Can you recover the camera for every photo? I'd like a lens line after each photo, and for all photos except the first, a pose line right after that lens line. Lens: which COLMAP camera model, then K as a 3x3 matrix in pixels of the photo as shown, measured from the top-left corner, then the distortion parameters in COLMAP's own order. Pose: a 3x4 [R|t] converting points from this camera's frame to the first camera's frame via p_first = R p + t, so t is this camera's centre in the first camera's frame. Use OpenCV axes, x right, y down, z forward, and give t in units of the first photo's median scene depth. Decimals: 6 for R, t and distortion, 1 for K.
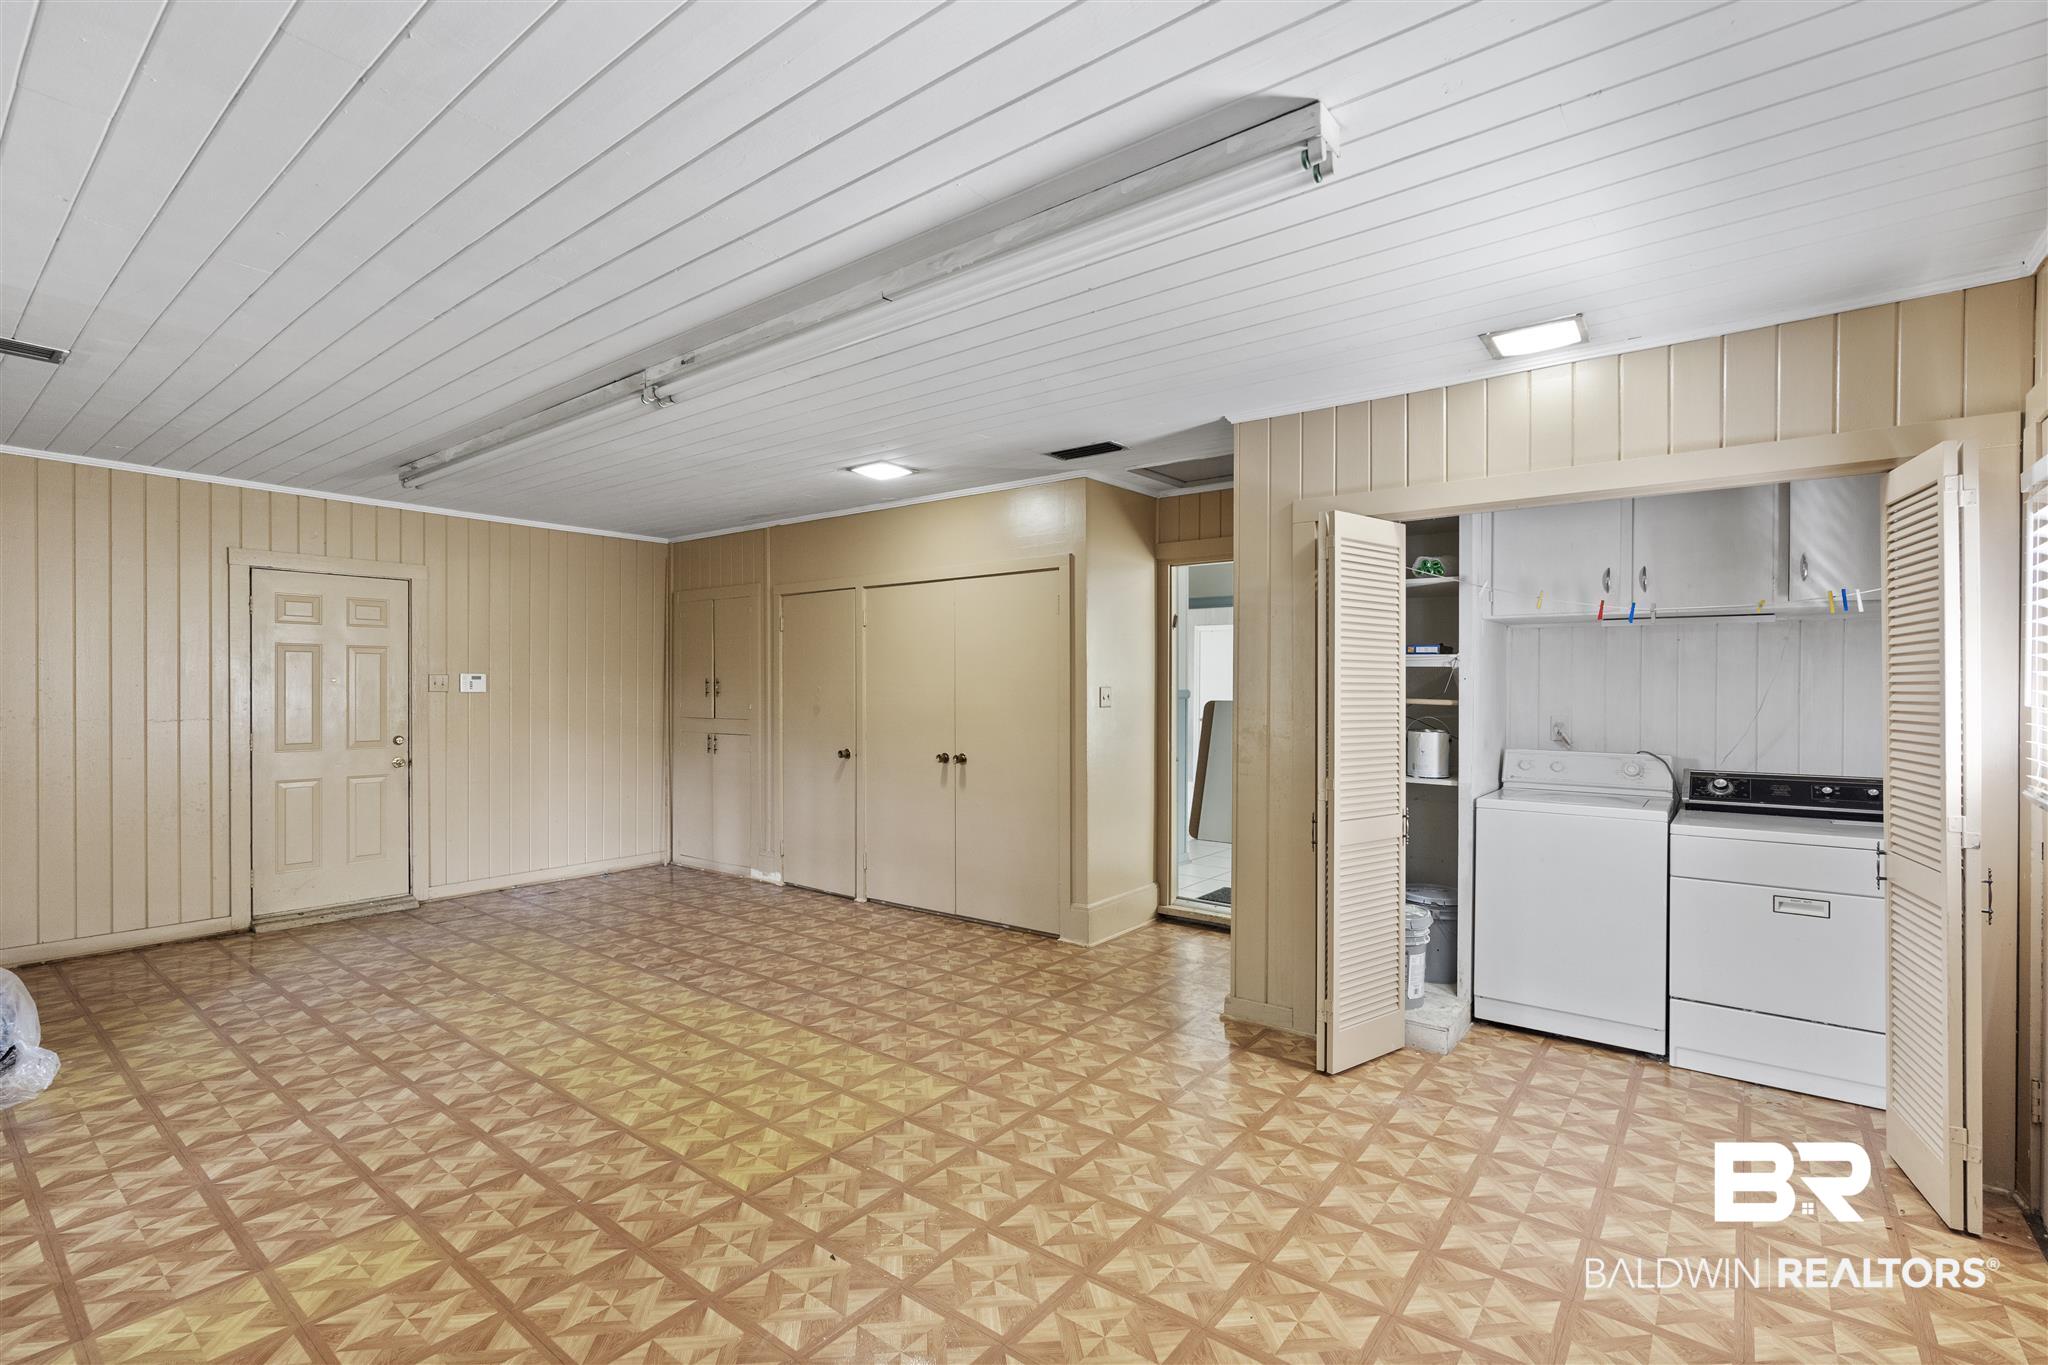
lens RADIAL K [[920.1, 0, 1010.1], [0, 920.1, 690.7], [0, 0, 1]] dist [-0.003640, 0.001041]
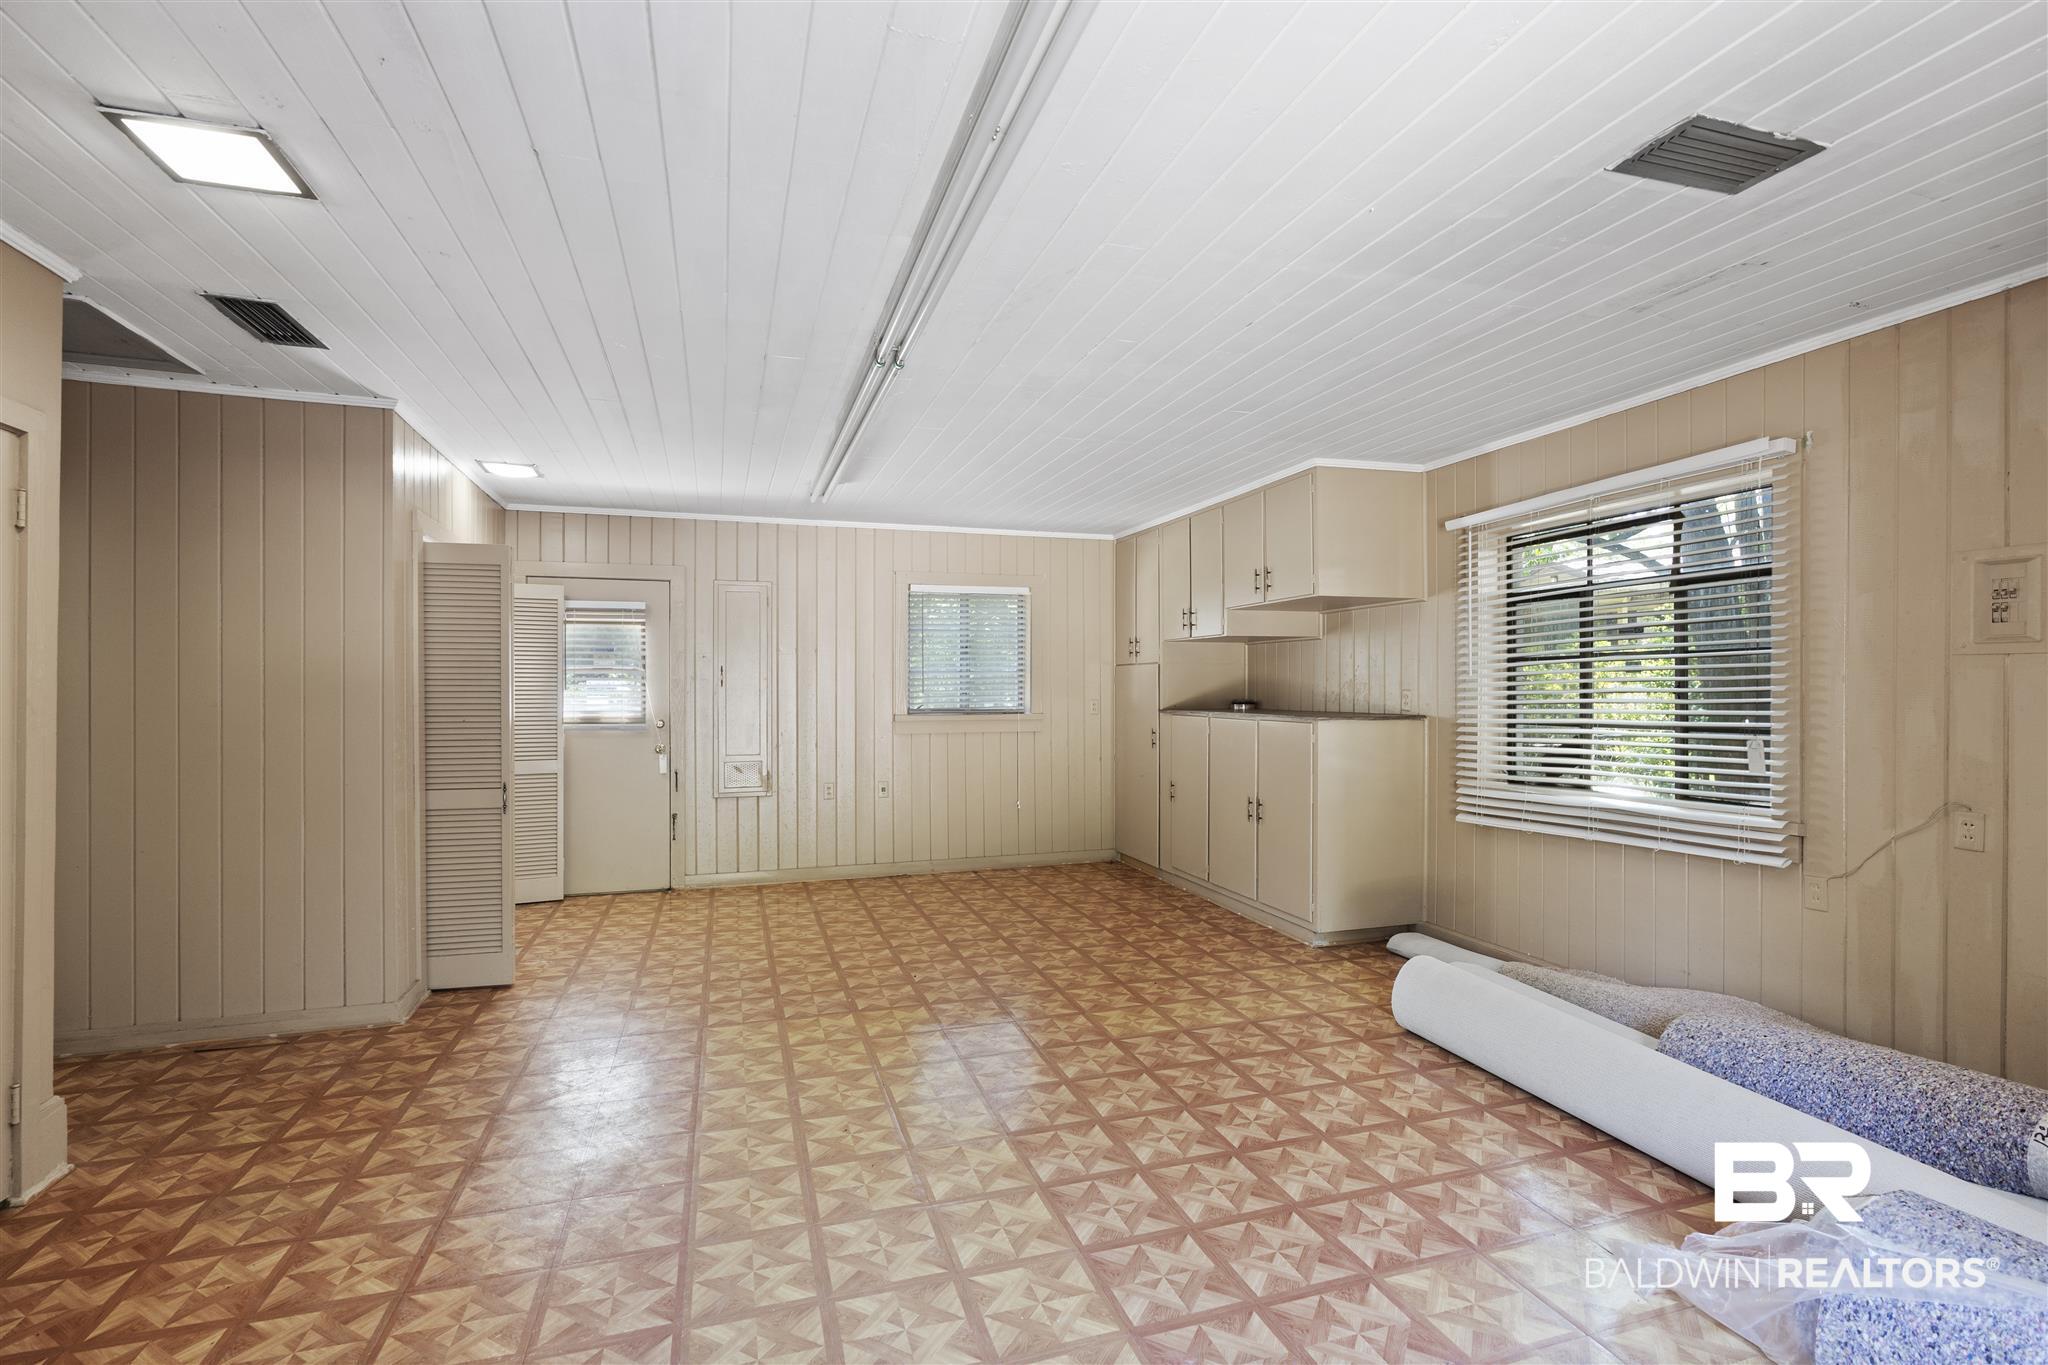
lens RADIAL K [[920.1, 0, 1018.7], [0, 920.1, 688.1], [0, 0, 1]] dist [-0.003640, 0.001041]
pose [[-0.829434, -0.000202, 0.558604, -1.146302], [0.001676, 0.999995, 0.002850, 0.001092], [-0.558602, 0.003300, -0.829430, 1.952187]]
